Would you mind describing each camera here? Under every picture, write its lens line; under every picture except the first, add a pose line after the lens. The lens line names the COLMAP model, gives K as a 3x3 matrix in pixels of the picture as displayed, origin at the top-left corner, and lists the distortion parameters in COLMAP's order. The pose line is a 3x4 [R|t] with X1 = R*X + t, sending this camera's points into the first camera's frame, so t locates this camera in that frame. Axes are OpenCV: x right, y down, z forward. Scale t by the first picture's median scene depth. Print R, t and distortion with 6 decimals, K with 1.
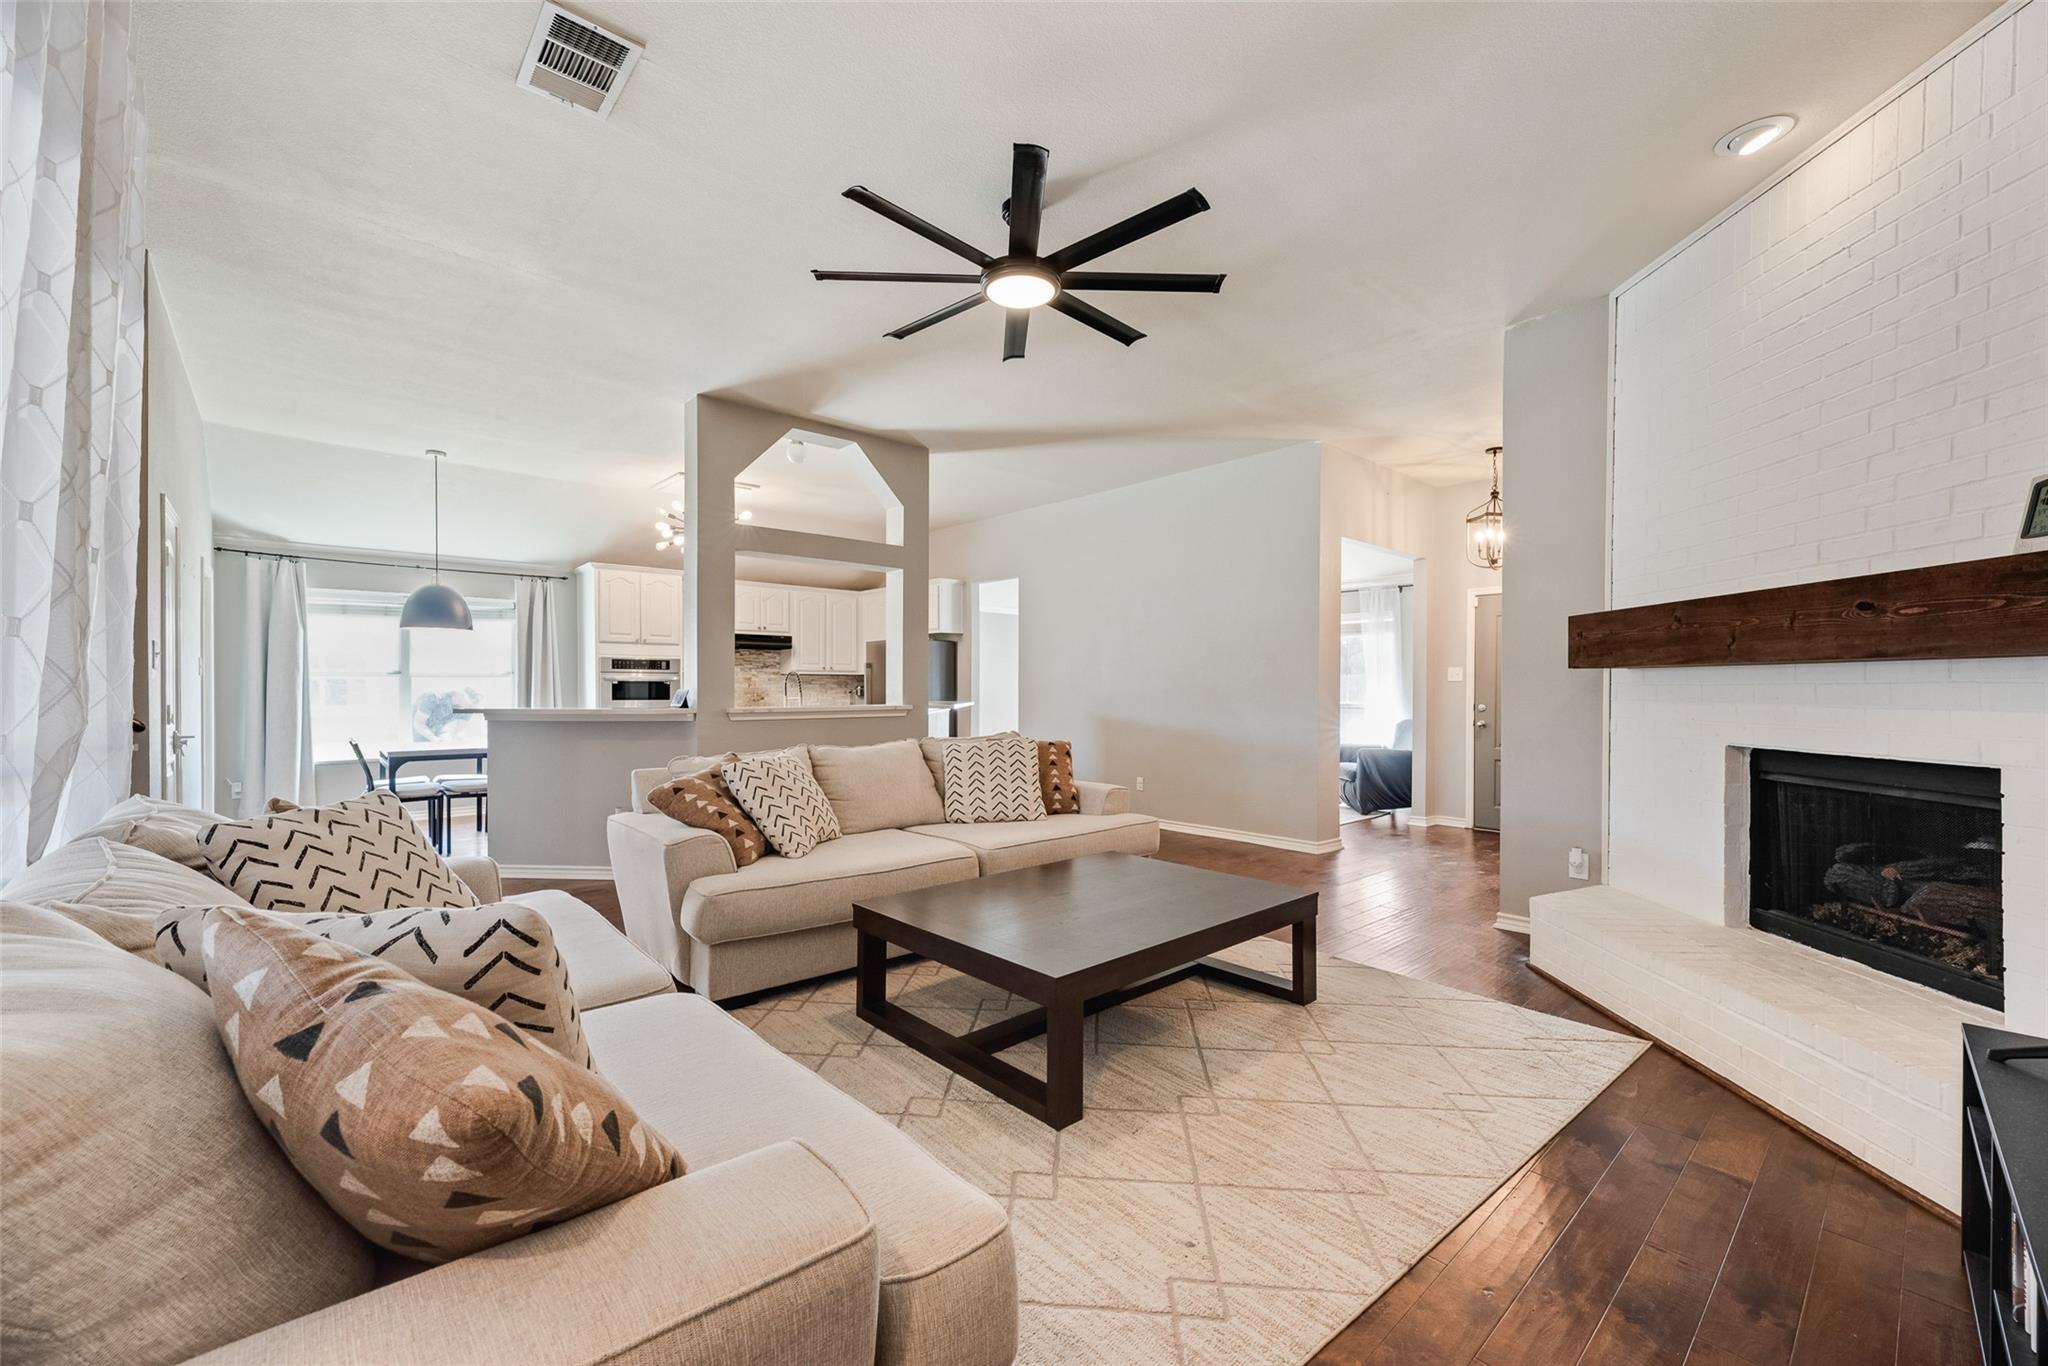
lens RADIAL K [[829.2, 0, 1022.6], [0, 829.2, 688.0], [0, 0, 1]] dist [0.003961, -0.001033]
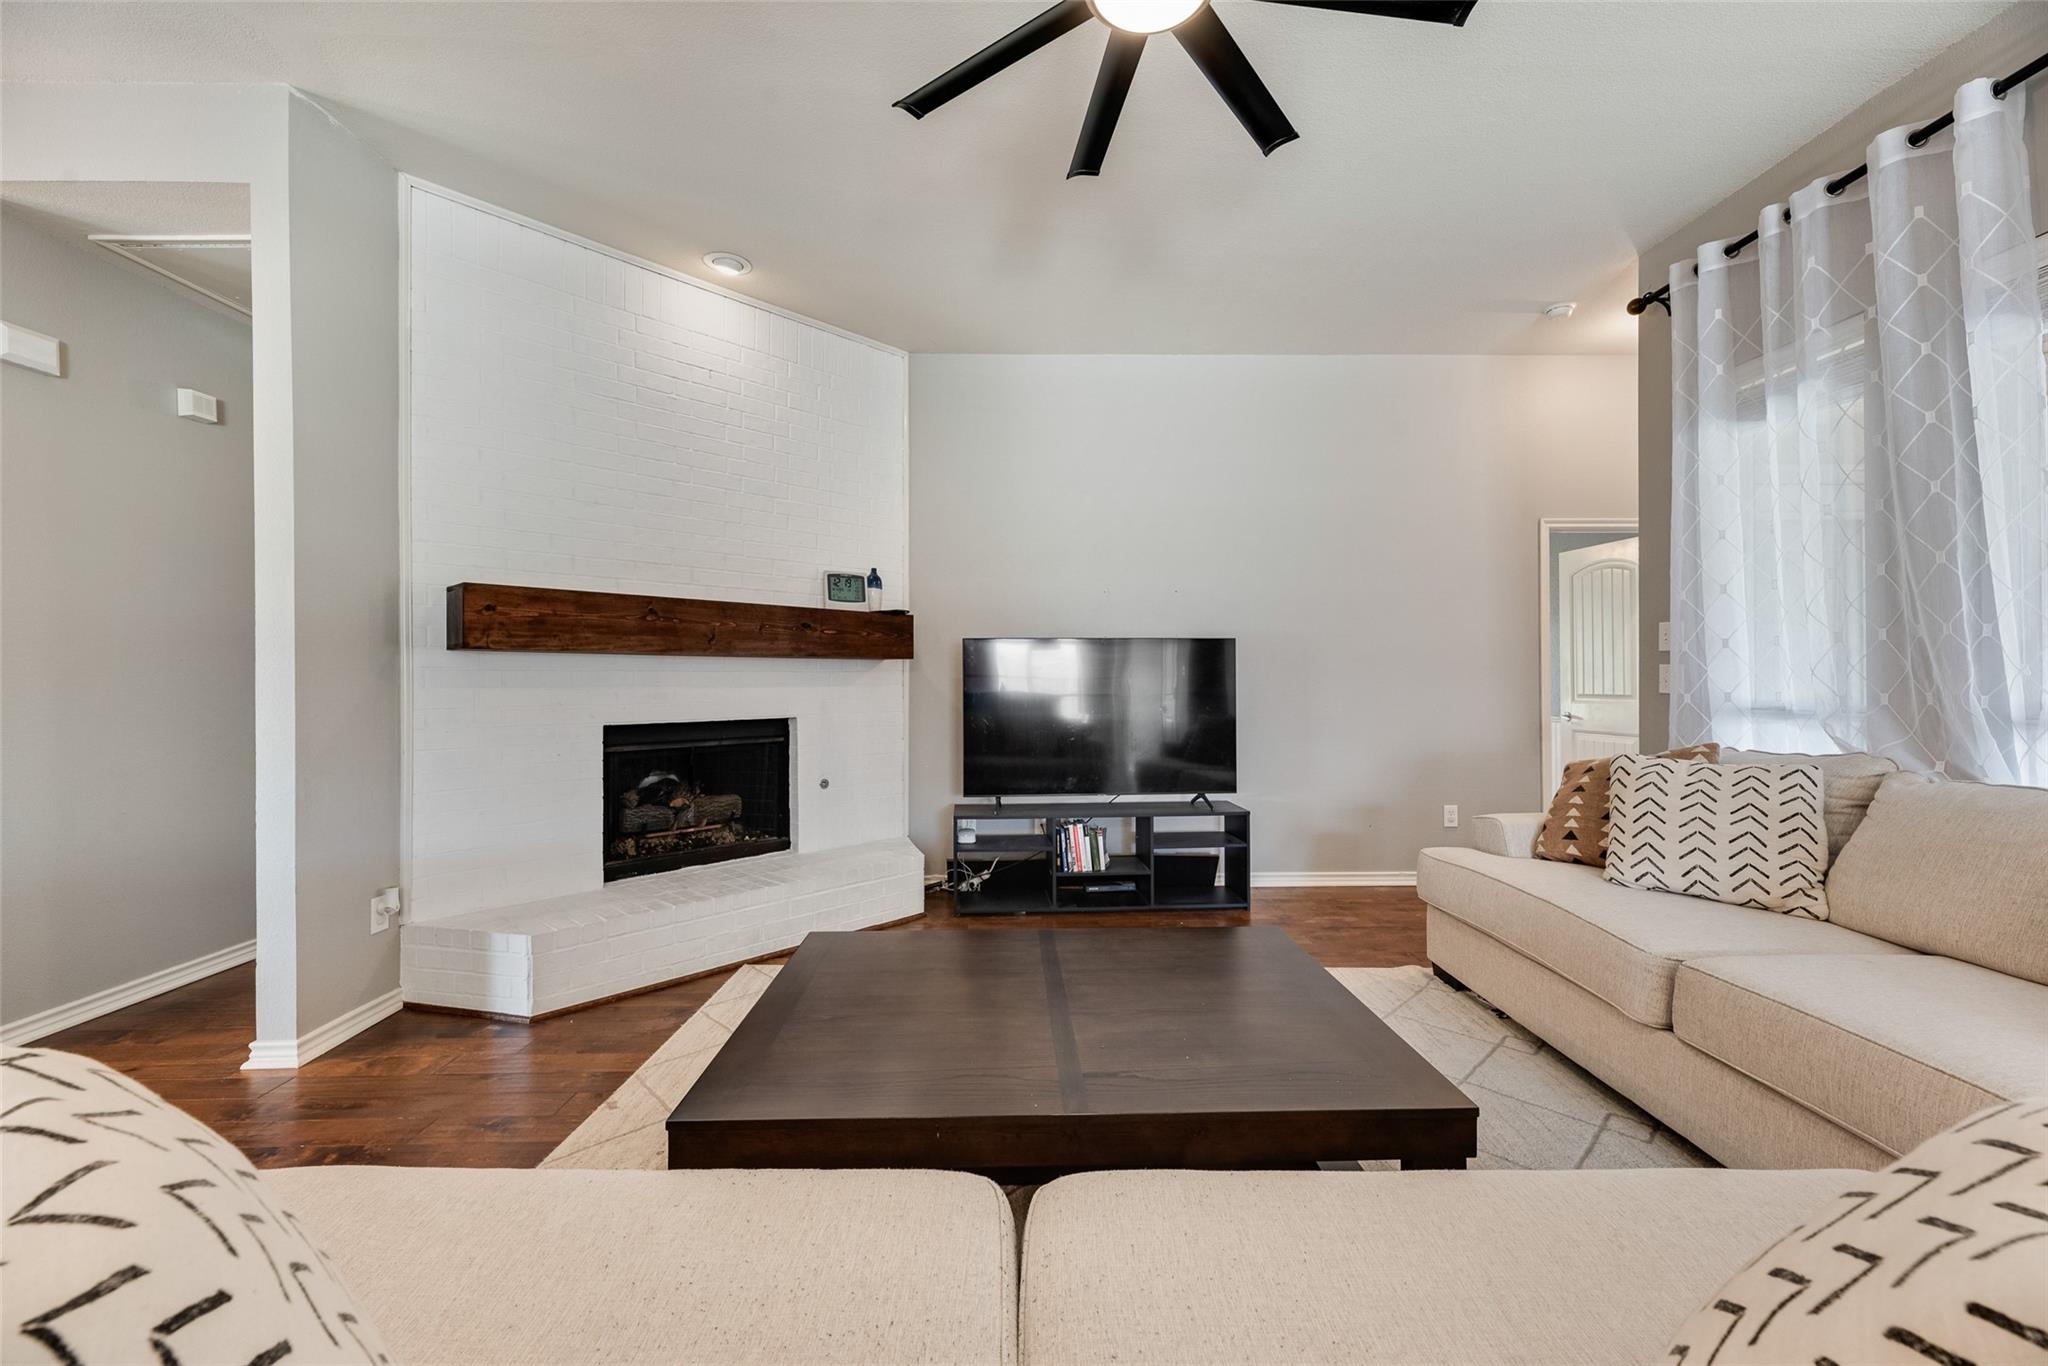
lens RADIAL K [[829.2, 0, 1020.9], [0, 829.2, 670.9], [0, 0, 1]] dist [0.003961, -0.001033]
pose [[-0.754352, 0.007462, 0.656428, -0.147617], [0.000736, 0.999944, -0.010521, 0.003949], [-0.656470, -0.007453, -0.754315, 0.697919]]
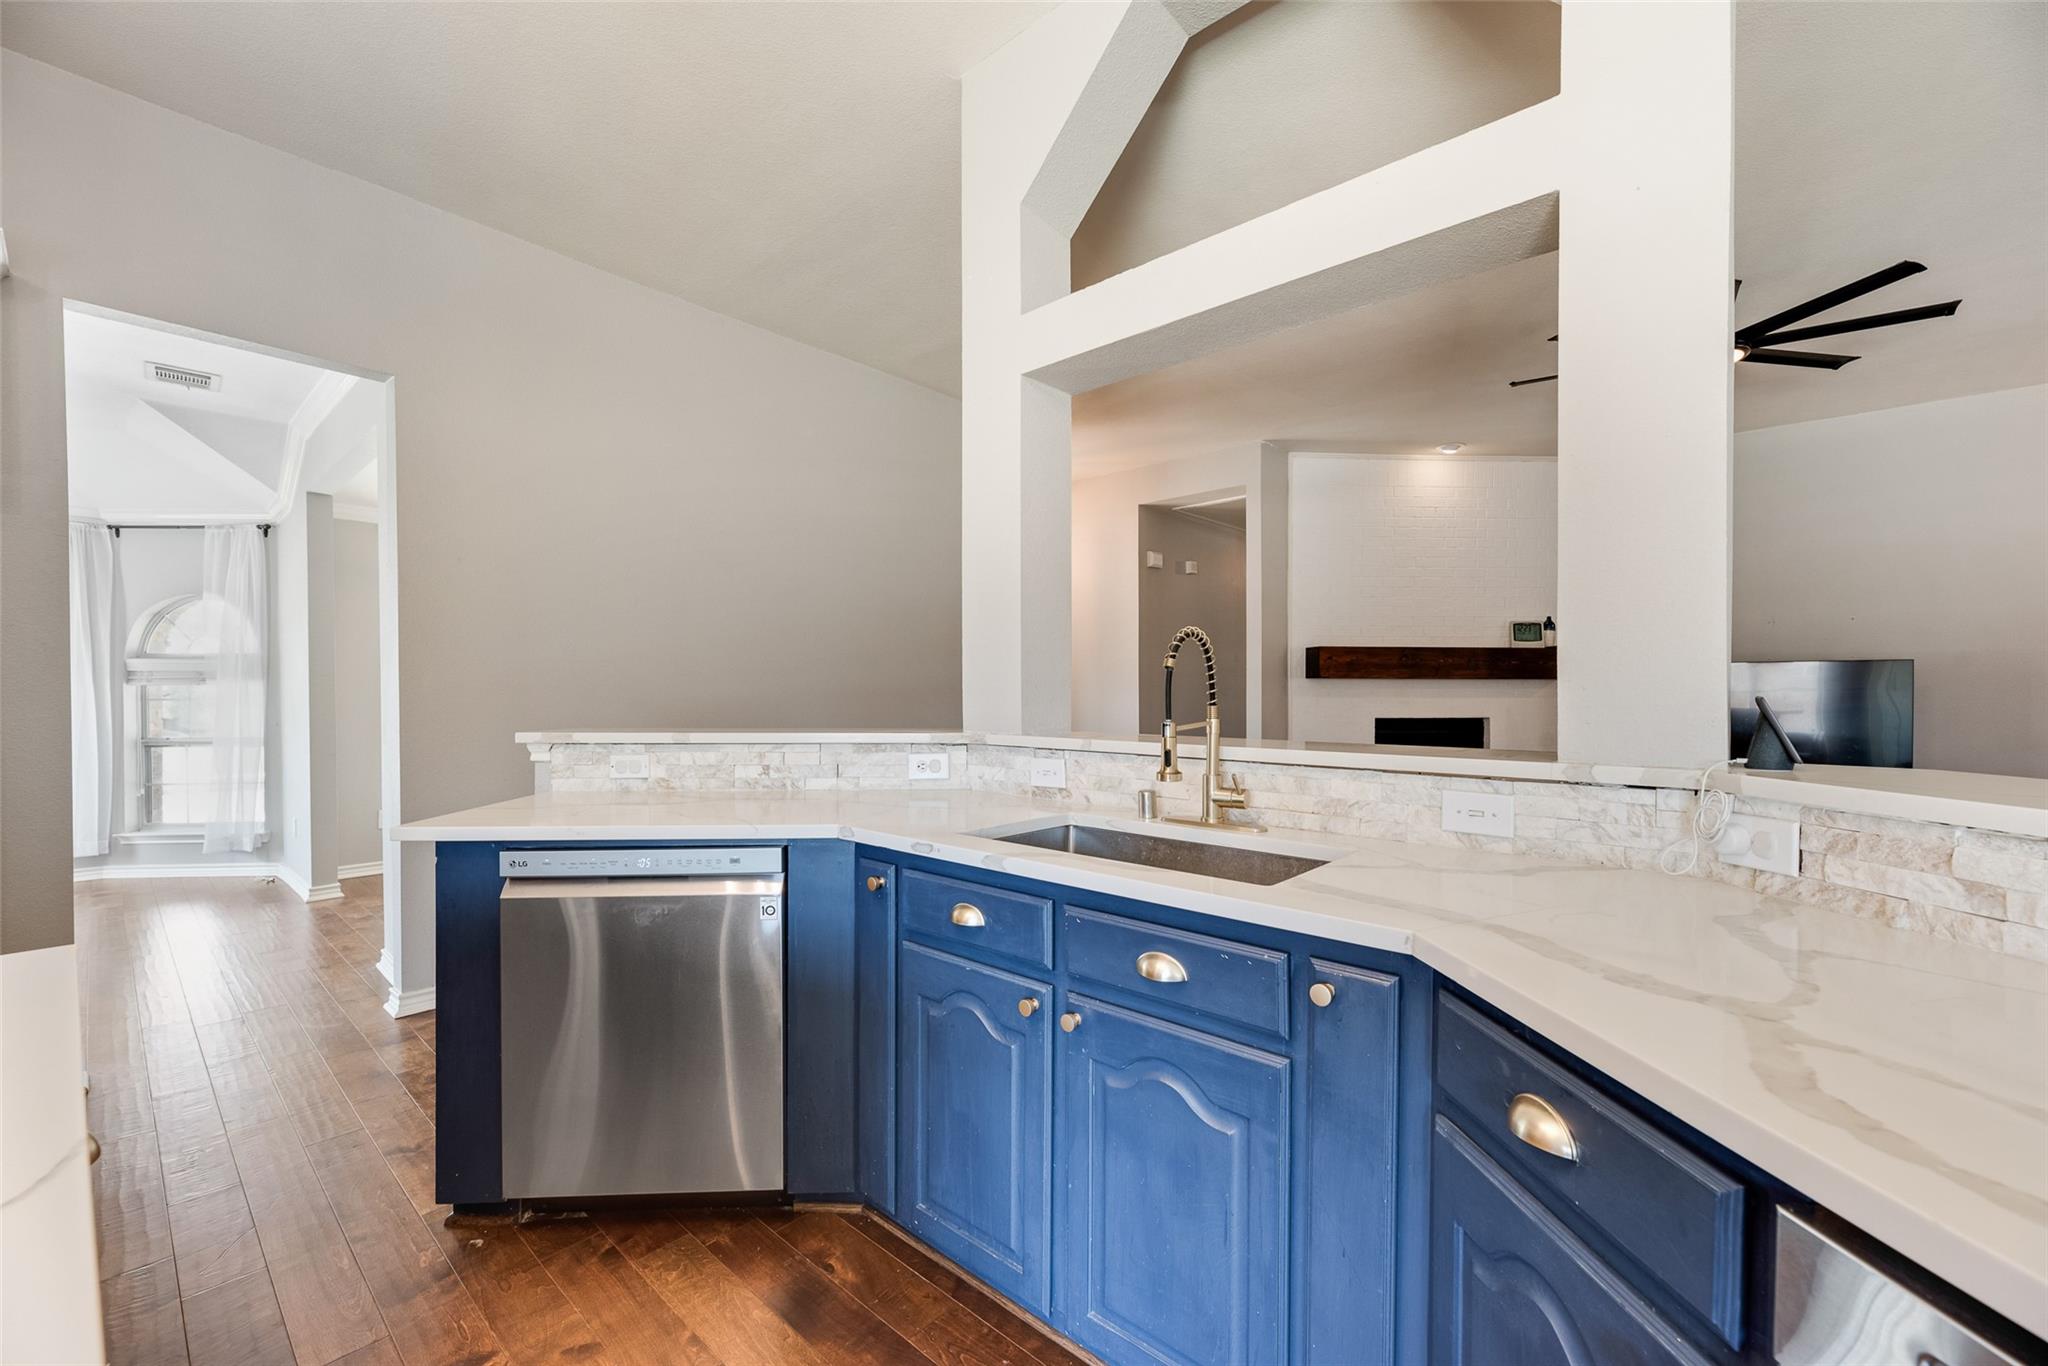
lens RADIAL K [[829.2, 0, 1027.3], [0, 829.2, 699.1], [0, 0, 1]] dist [0.003961, -0.001033]
pose [[-0.122816, -0.011937, 0.992358, -0.508174], [-0.001589, 0.999929, 0.011831, 0.000032], [-0.992428, -0.000124, -0.122826, 0.995180]]
